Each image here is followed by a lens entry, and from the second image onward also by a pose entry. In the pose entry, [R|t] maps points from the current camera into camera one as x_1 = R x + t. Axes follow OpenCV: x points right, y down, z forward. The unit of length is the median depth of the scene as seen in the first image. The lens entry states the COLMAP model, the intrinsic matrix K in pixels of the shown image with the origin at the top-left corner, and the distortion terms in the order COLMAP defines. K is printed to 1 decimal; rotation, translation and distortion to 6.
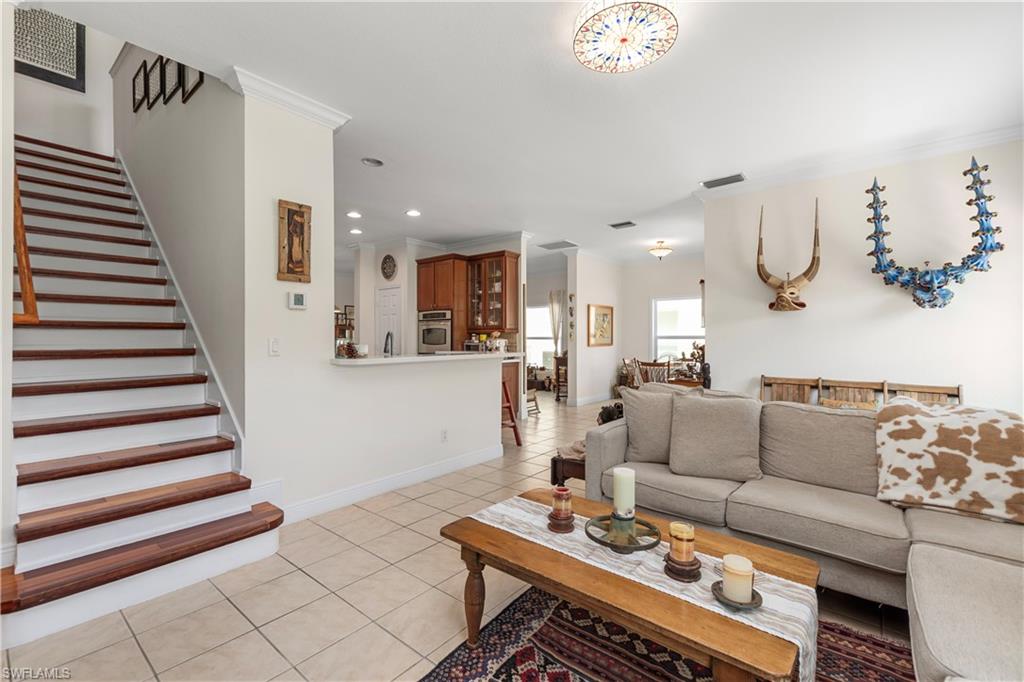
lens RADIAL K [[450.3, 0, 532.3], [0, 450.3, 336.1], [0, 0, 1]] dist [0.006550, -0.004342]
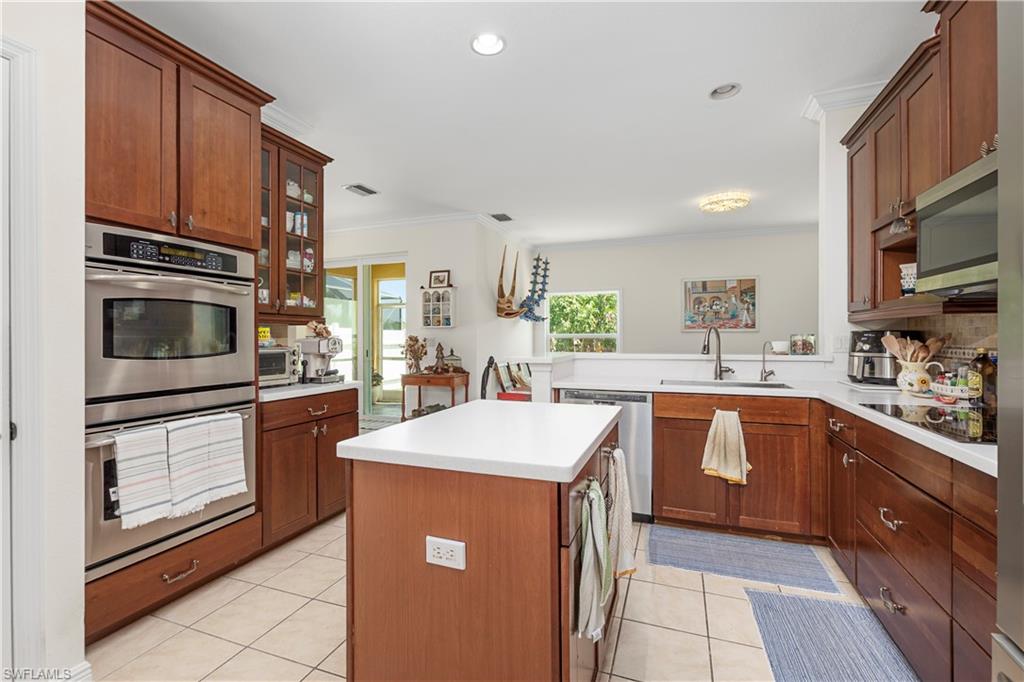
lens RADIAL K [[450.3, 0, 506.4], [0, 450.3, 336.1], [0, 0, 1]] dist [0.006550, -0.004342]
pose [[-0.301728, 0.004676, 0.953383, -1.075879], [-0.000263, 0.999988, -0.004988, 0.012974], [-0.953394, -0.001756, -0.301723, 1.762616]]
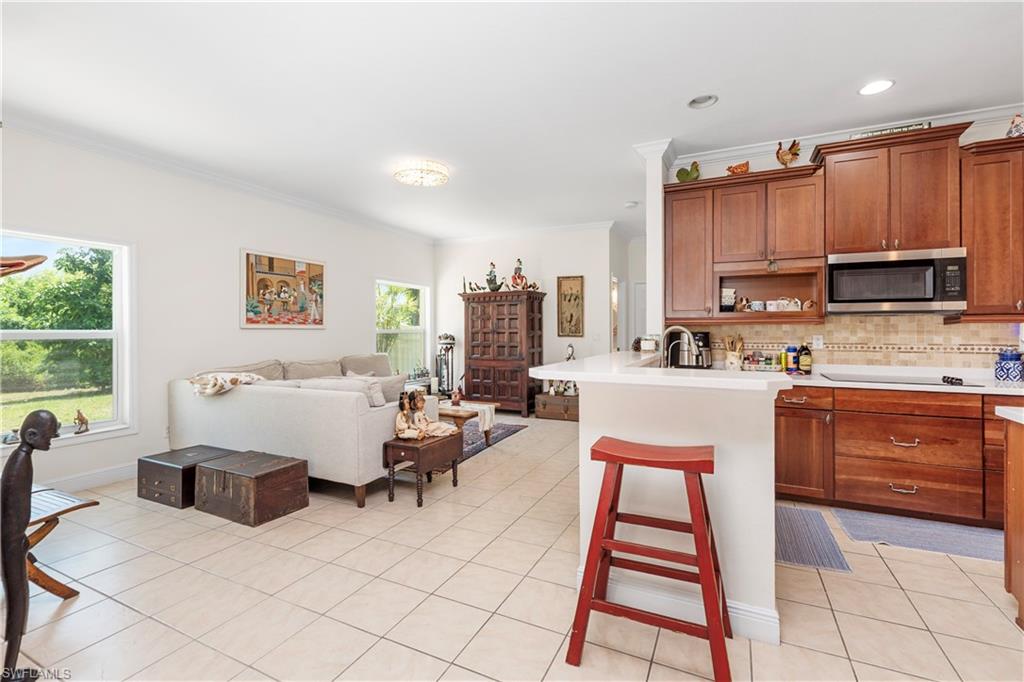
lens RADIAL K [[450.3, 0, 514.1], [0, 450.3, 329.3], [0, 0, 1]] dist [0.006550, -0.004342]
pose [[-0.973253, 0.002263, -0.229726, 0.144562], [0.003774, 0.999974, -0.006139, -0.001698], [0.229706, -0.006842, -0.973236, 1.885498]]
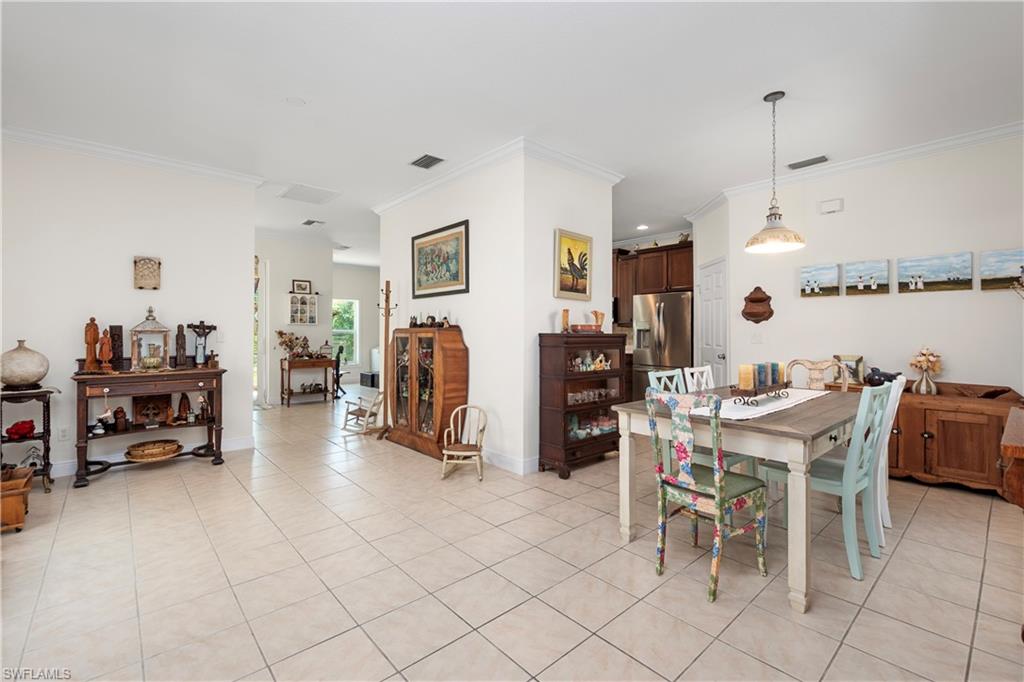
lens RADIAL K [[450.3, 0, 511.0], [0, 450.3, 330.3], [0, 0, 1]] dist [0.006550, -0.004342]
pose [[-0.984007, 0.001859, 0.178119, -0.772107], [-0.000125, 0.999938, -0.011126, 0.025429], [-0.178129, -0.010970, -0.983946, 3.498755]]
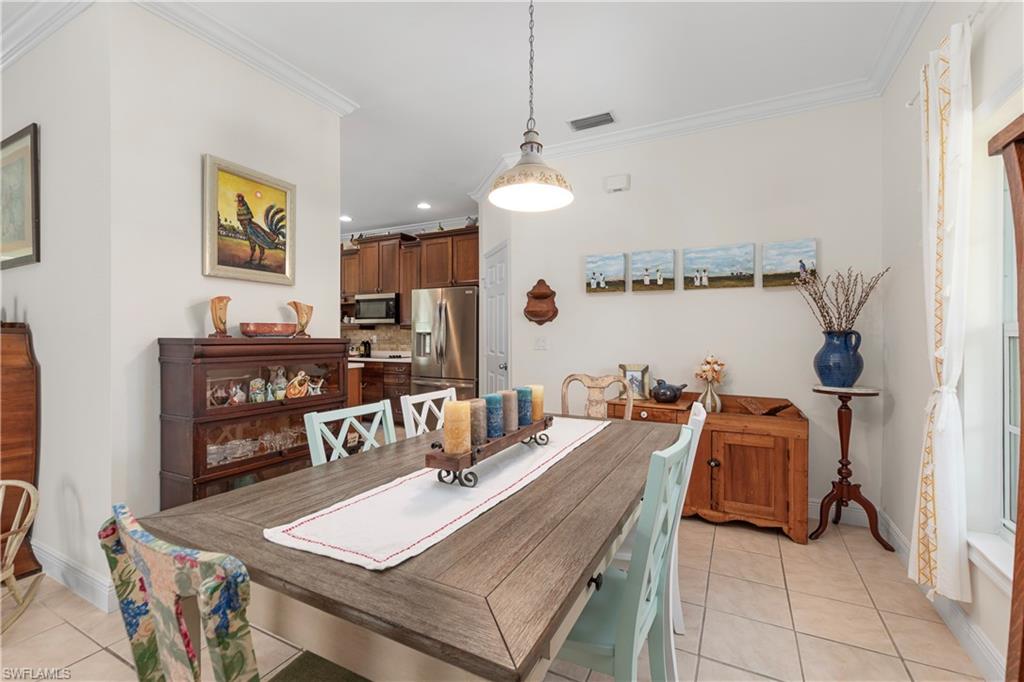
lens RADIAL K [[450.3, 0, 509.1], [0, 450.3, 336.9], [0, 0, 1]] dist [0.006550, -0.004342]
pose [[-0.983029, 0.001033, -0.183445, -0.990758], [0.001736, 0.999992, -0.003676, 0.022097], [0.183440, -0.003933, -0.983023, 3.077331]]
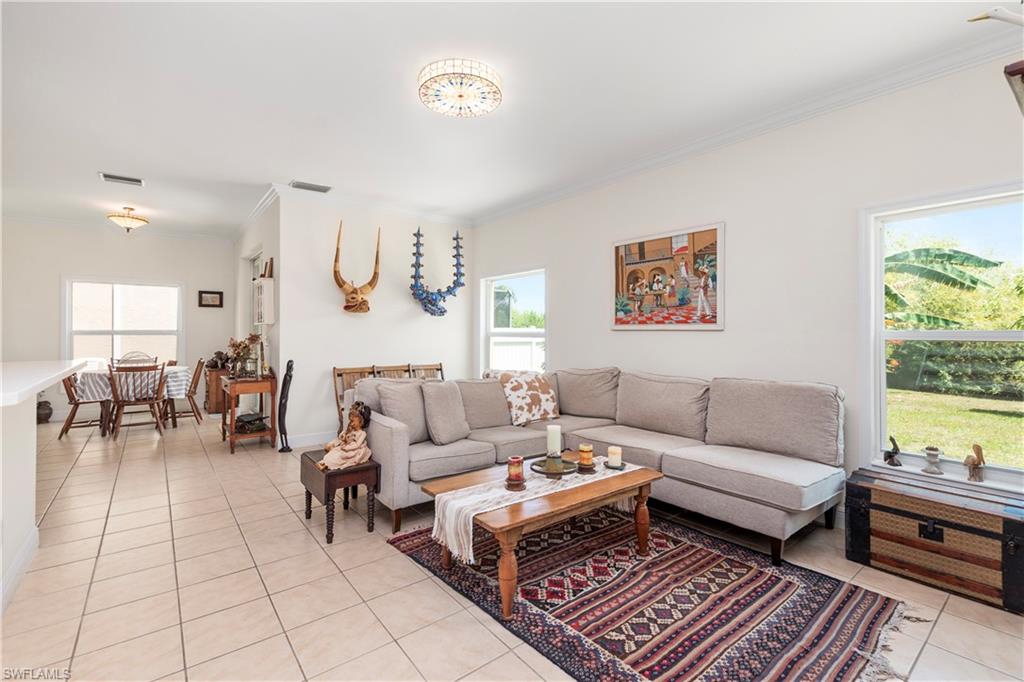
lens RADIAL K [[450.3, 0, 508.6], [0, 450.3, 327.7], [0, 0, 1]] dist [0.006550, -0.004342]
pose [[0.224702, 0.008373, 0.974392, -0.637889], [-0.006711, 0.999953, -0.007045, -0.011085], [-0.974404, -0.004956, 0.224748, 0.393209]]
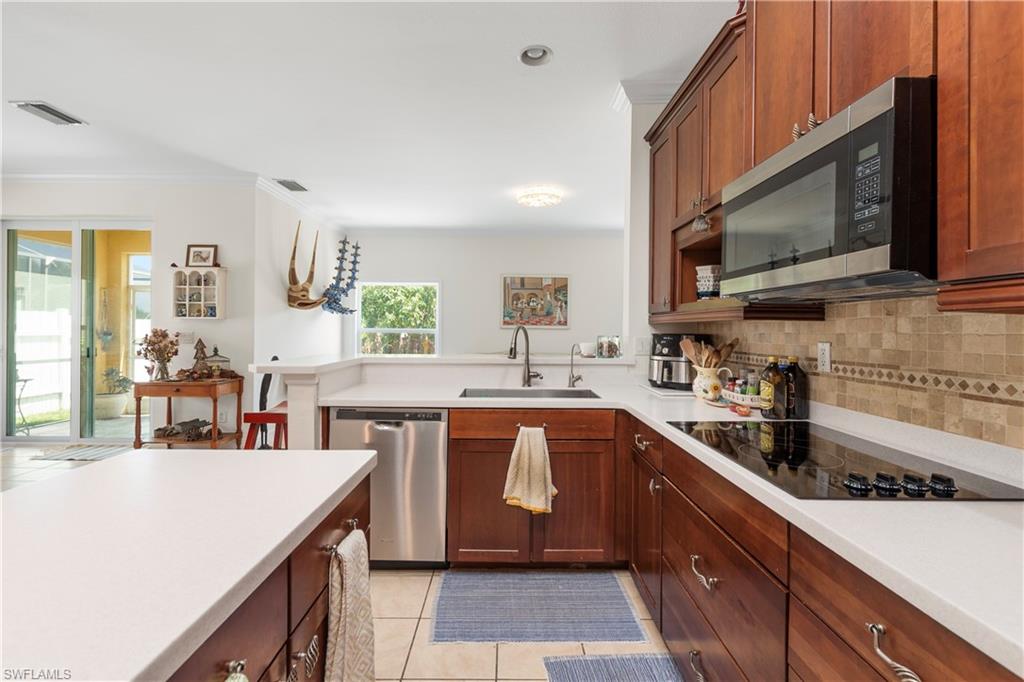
lens RADIAL K [[450.3, 0, 505.3], [0, 450.3, 329.2], [0, 0, 1]] dist [0.006550, -0.004342]
pose [[-0.621610, -0.002198, 0.783324, -0.943251], [-0.011136, 0.999920, -0.006030, -0.000079], [-0.783248, -0.012472, -0.621585, 1.611244]]
